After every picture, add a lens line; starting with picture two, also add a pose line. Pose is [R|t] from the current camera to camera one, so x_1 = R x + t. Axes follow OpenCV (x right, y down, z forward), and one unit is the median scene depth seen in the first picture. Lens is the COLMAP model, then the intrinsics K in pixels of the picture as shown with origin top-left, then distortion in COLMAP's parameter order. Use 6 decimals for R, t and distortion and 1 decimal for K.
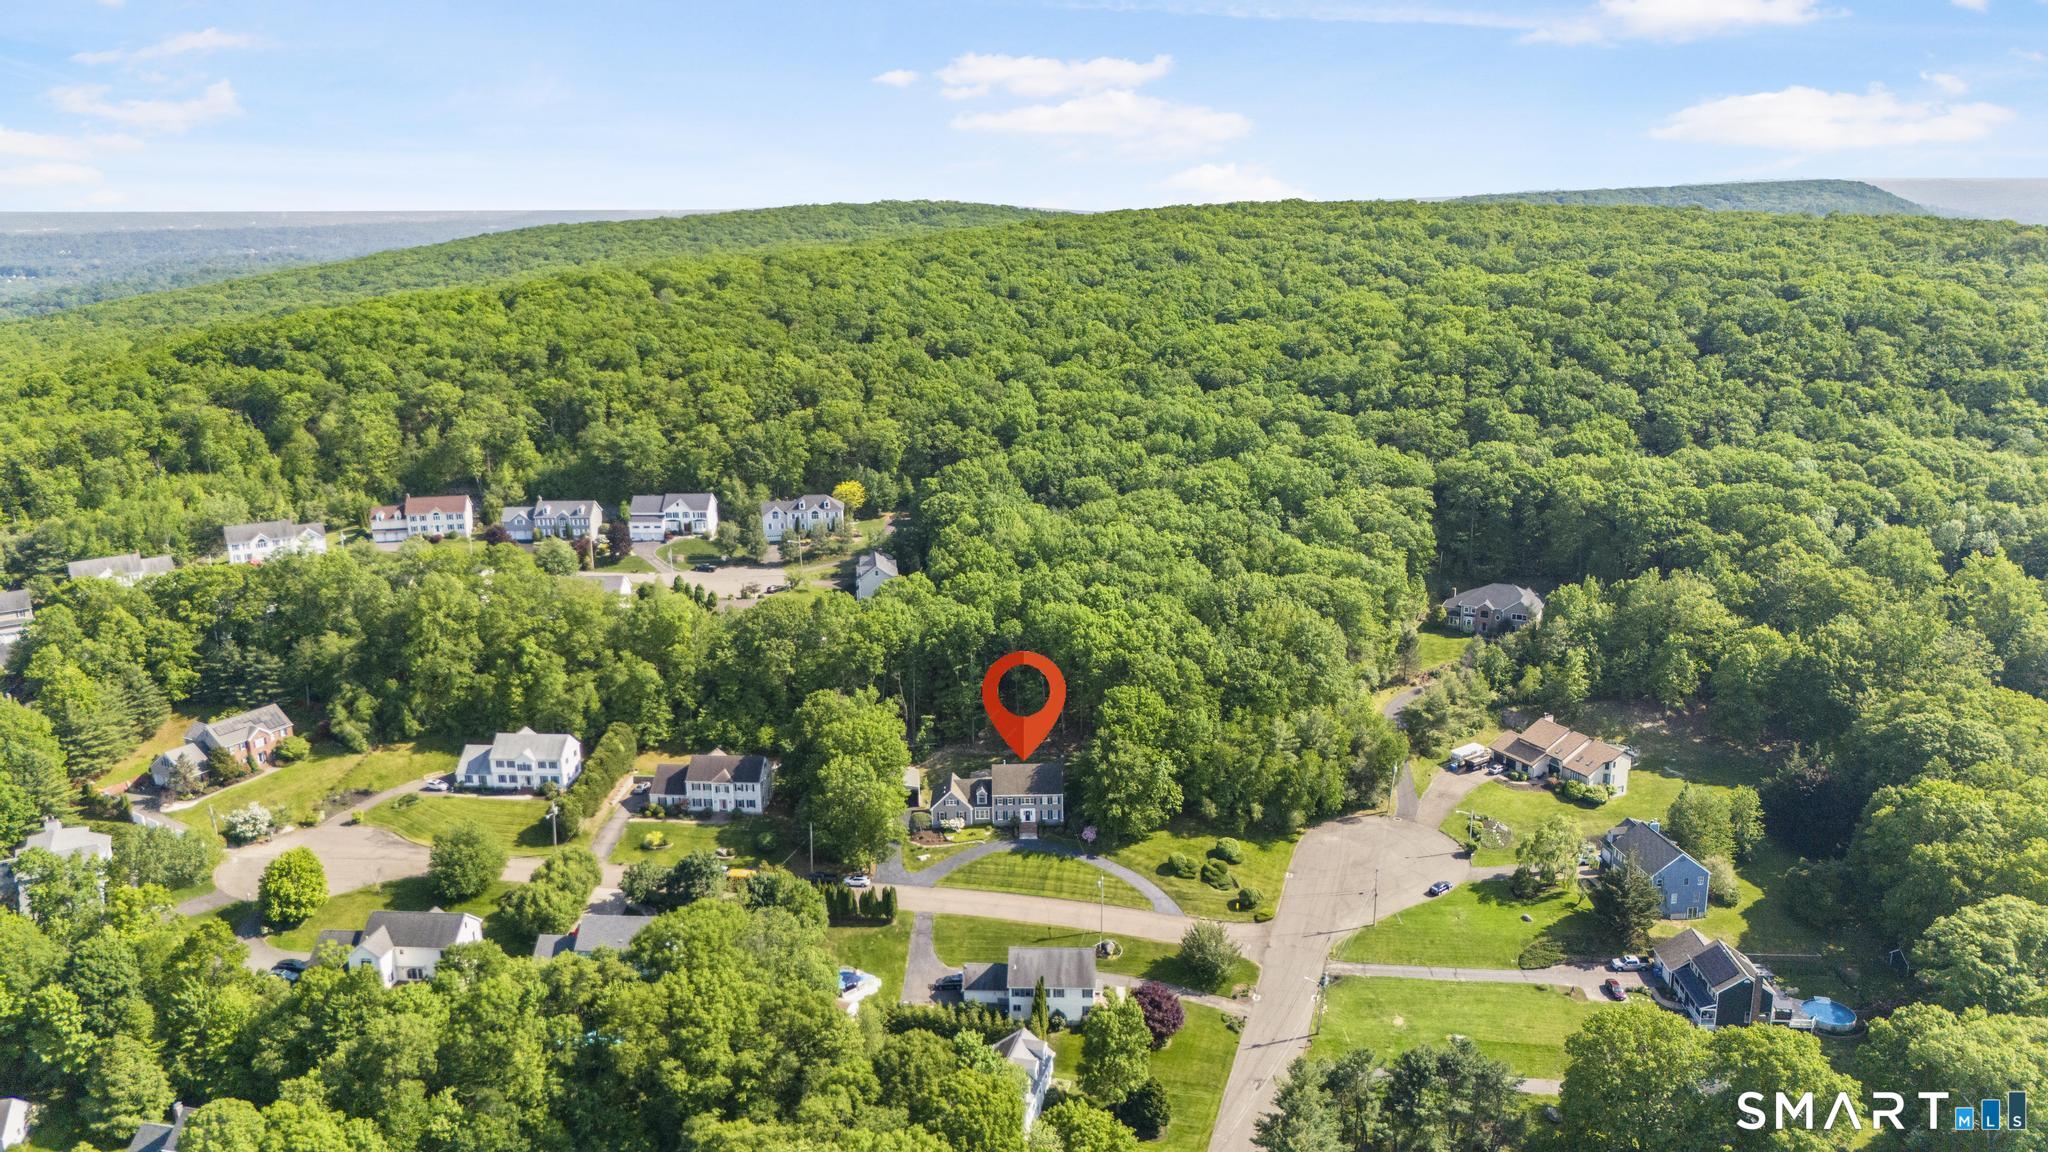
lens RADIAL K [[1494.7, 0, 1026.2], [0, 1494.7, 607.5], [0, 0, 1]] dist [0.021073, -0.001038]
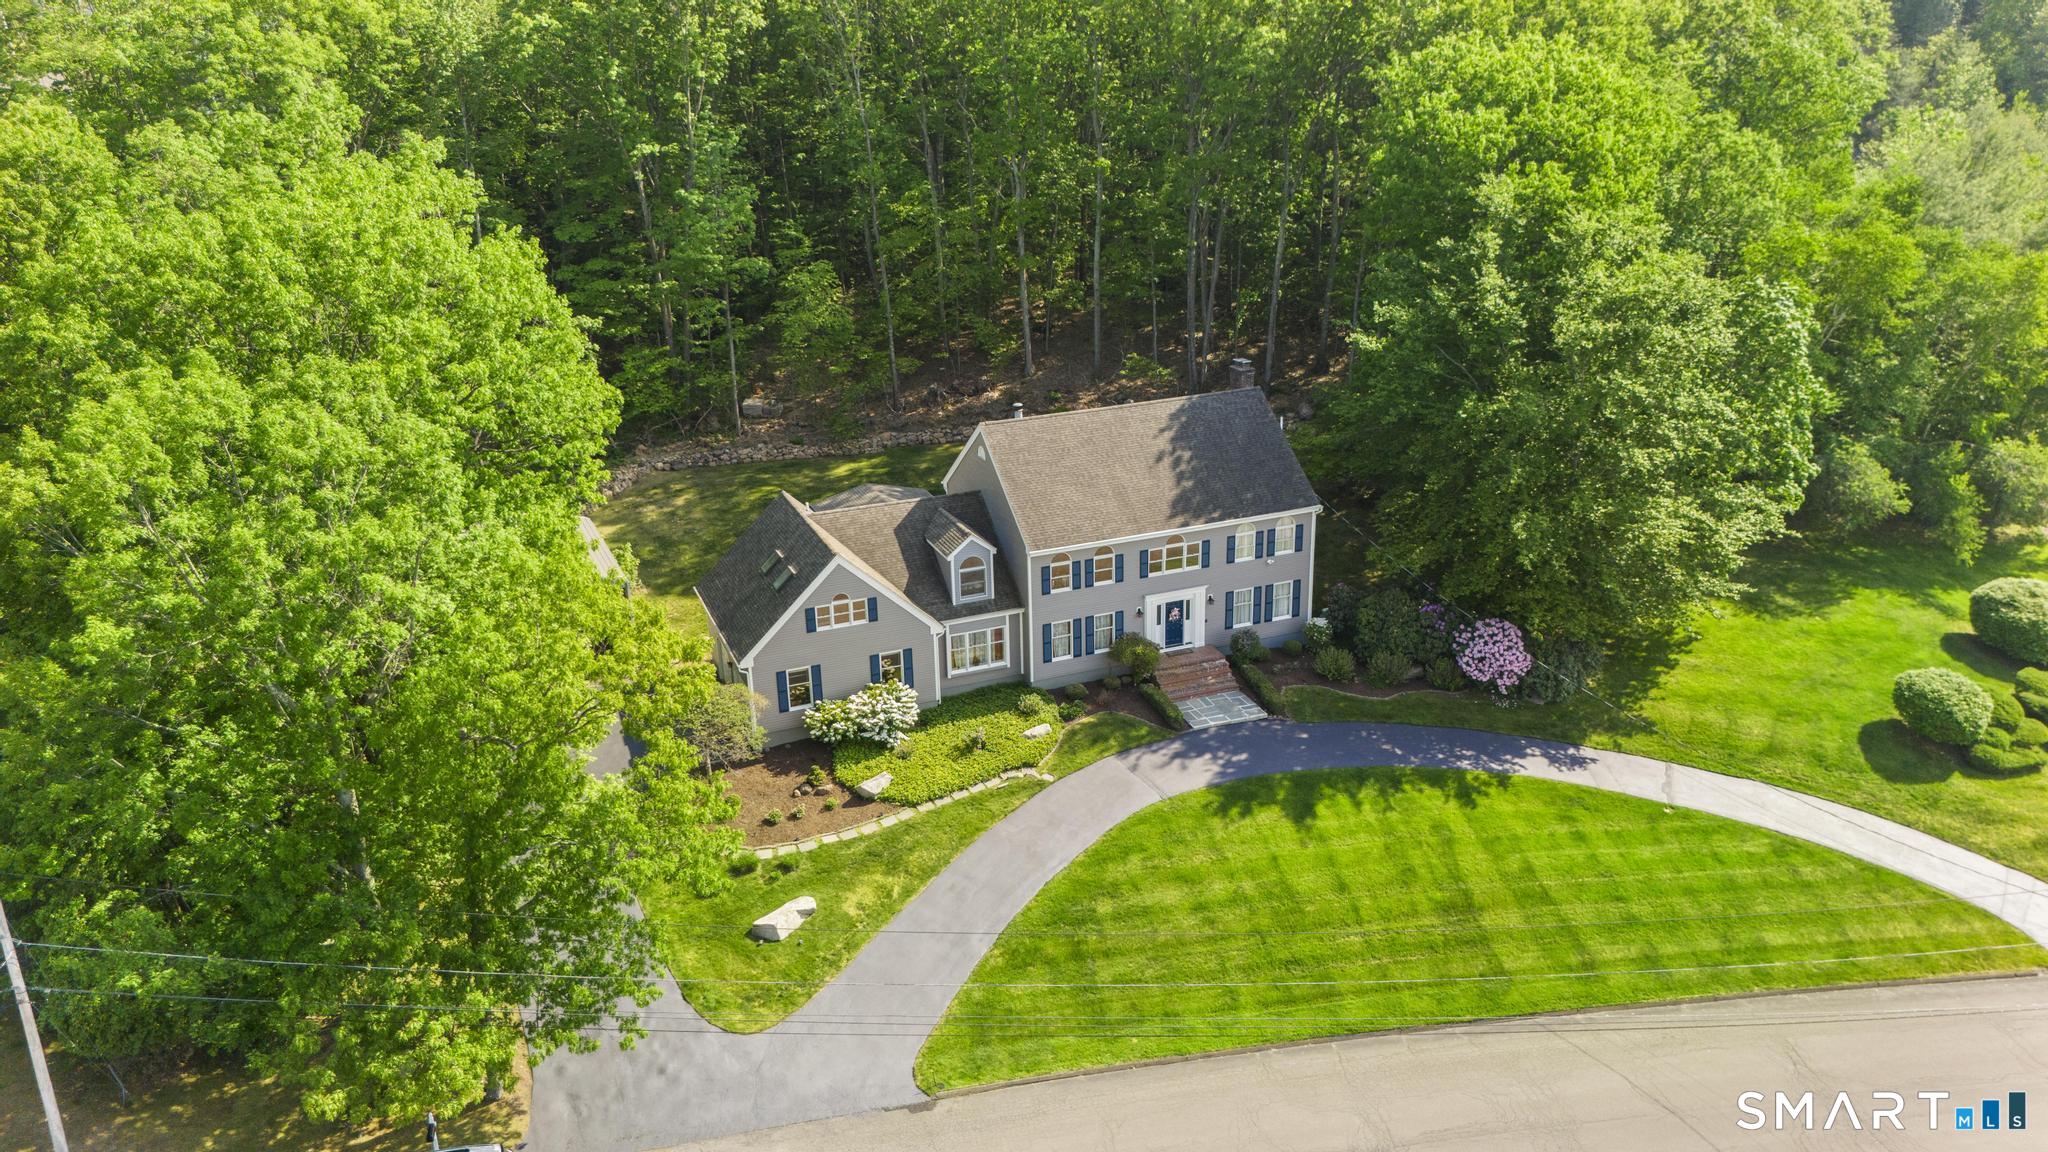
lens RADIAL K [[1497.9, 0, 1024.0], [0, 1497.9, 576.0], [0, 0, 1]] dist [0.010926, -0.001053]
pose [[0.933881, -0.134964, 0.331135, -0.093646], [0.112708, 0.989933, 0.085611, 0.110779], [-0.339356, -0.042629, 0.939692, 0.799729]]
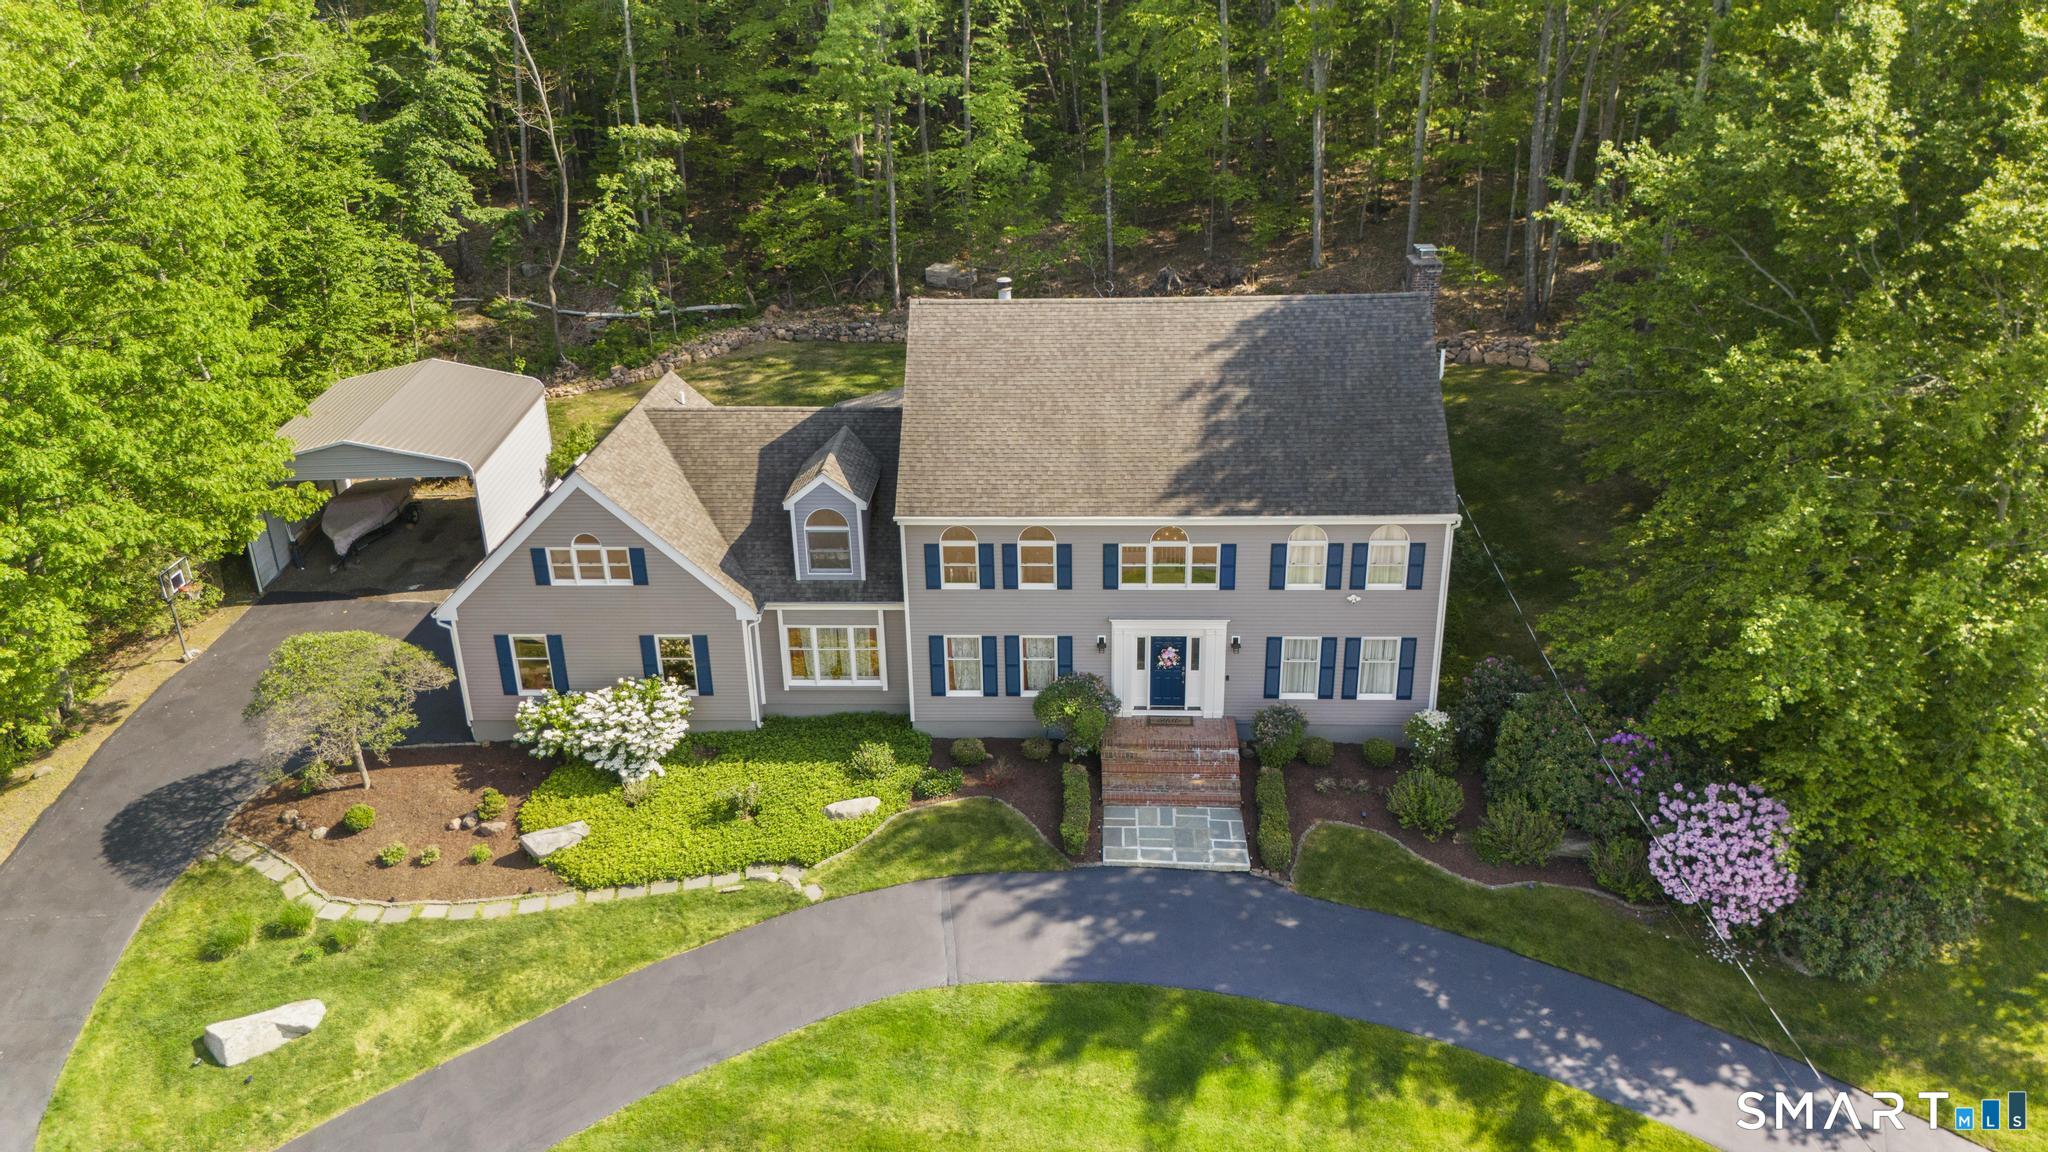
lens RADIAL K [[1494.7, 0, 1026.2], [0, 1494.7, 607.5], [0, 0, 1]] dist [0.021073, -0.001038]
pose [[0.998659, 0.020774, -0.047417, -0.005458], [-0.013670, 0.989263, 0.145503, 0.114548], [0.049930, -0.144660, 0.988221, 0.870922]]
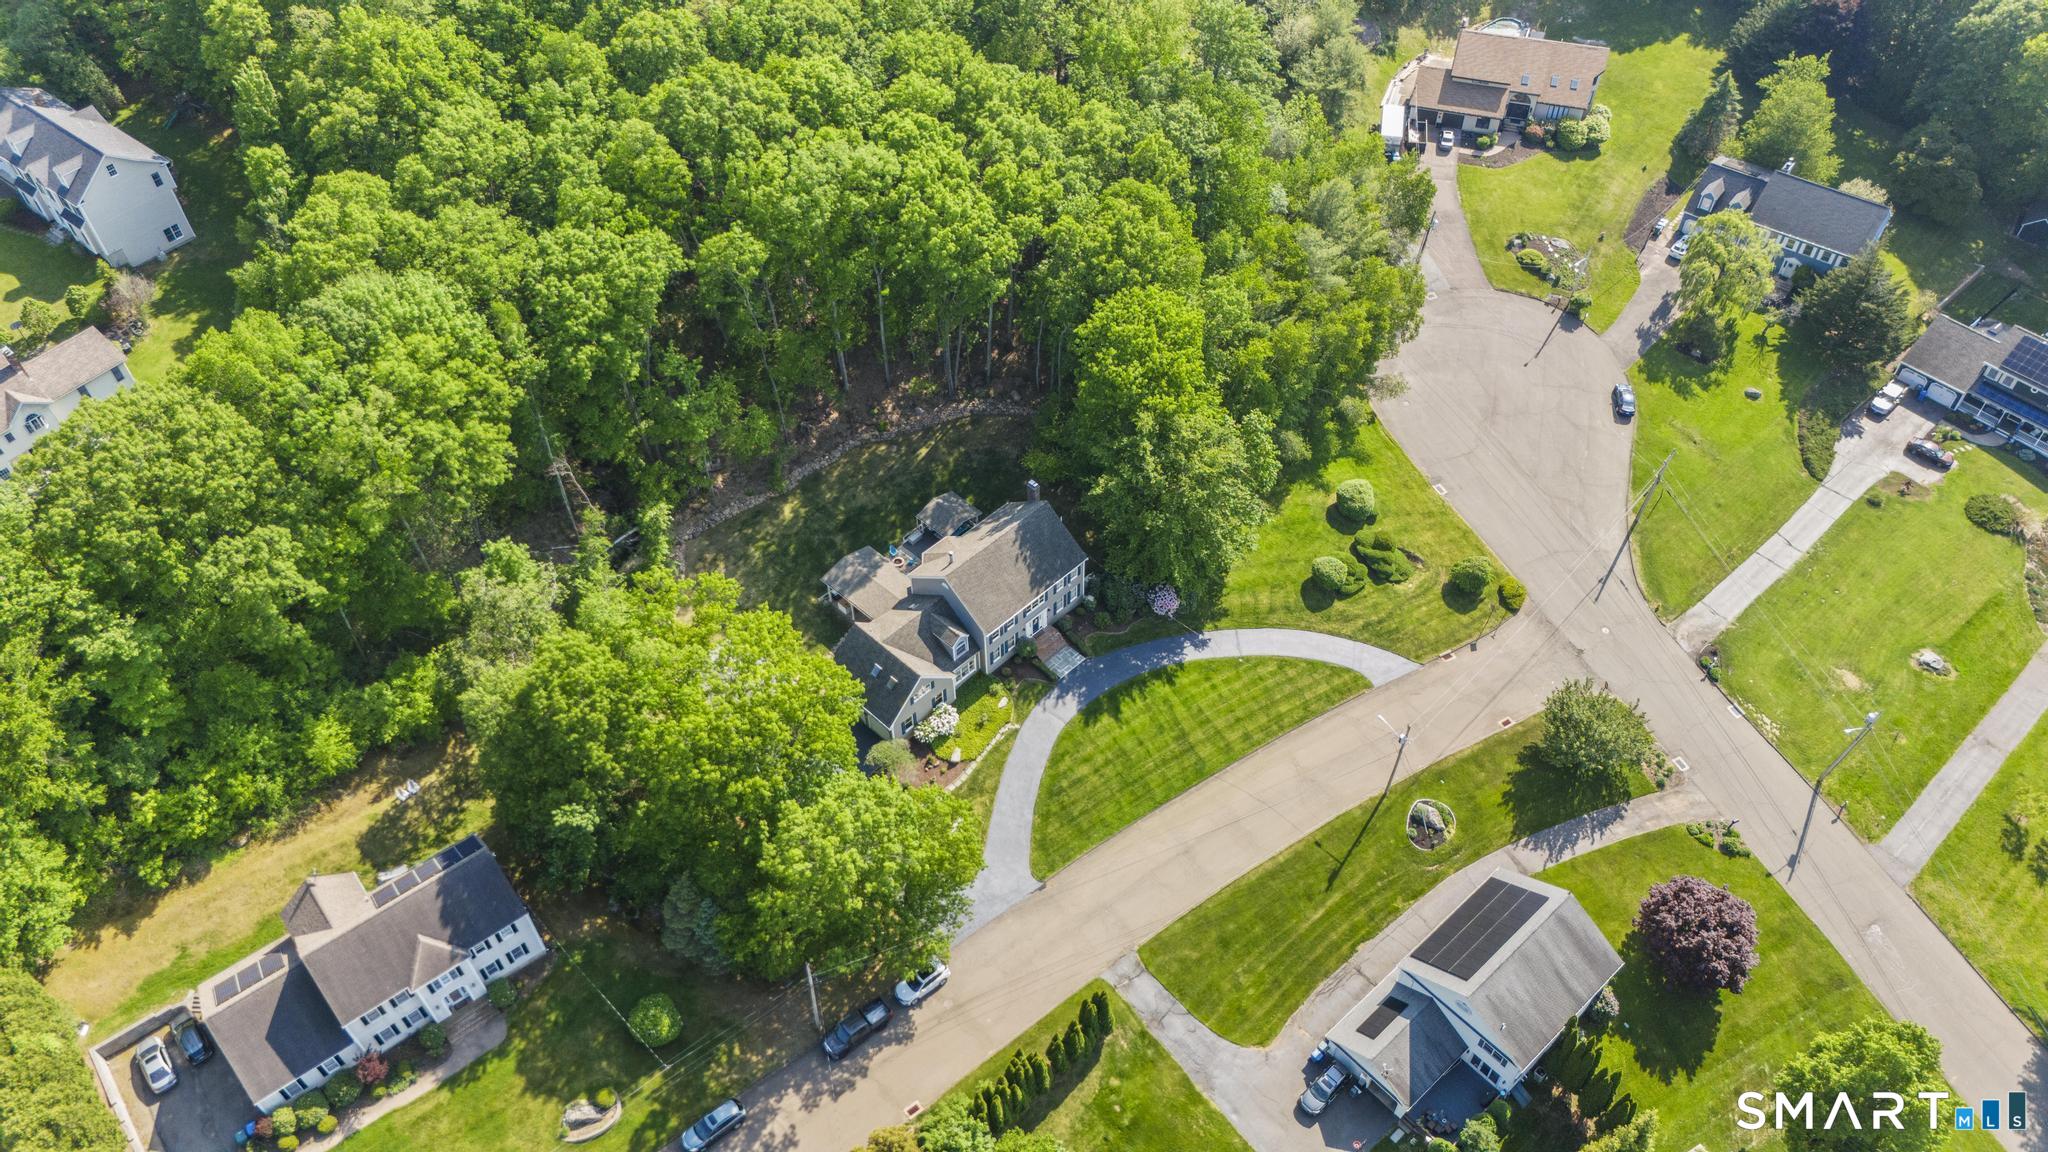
lens RADIAL K [[1618.5, 0, 1028.0], [0, 1618.5, 514.5], [0, 0, 1]] dist [0.053196, -0.000145]
pose [[0.705880, -0.503424, 0.498294, -0.252119], [0.194872, 0.814350, 0.546680, -0.186799], [-0.680998, -0.288787, 0.672937, 0.650060]]
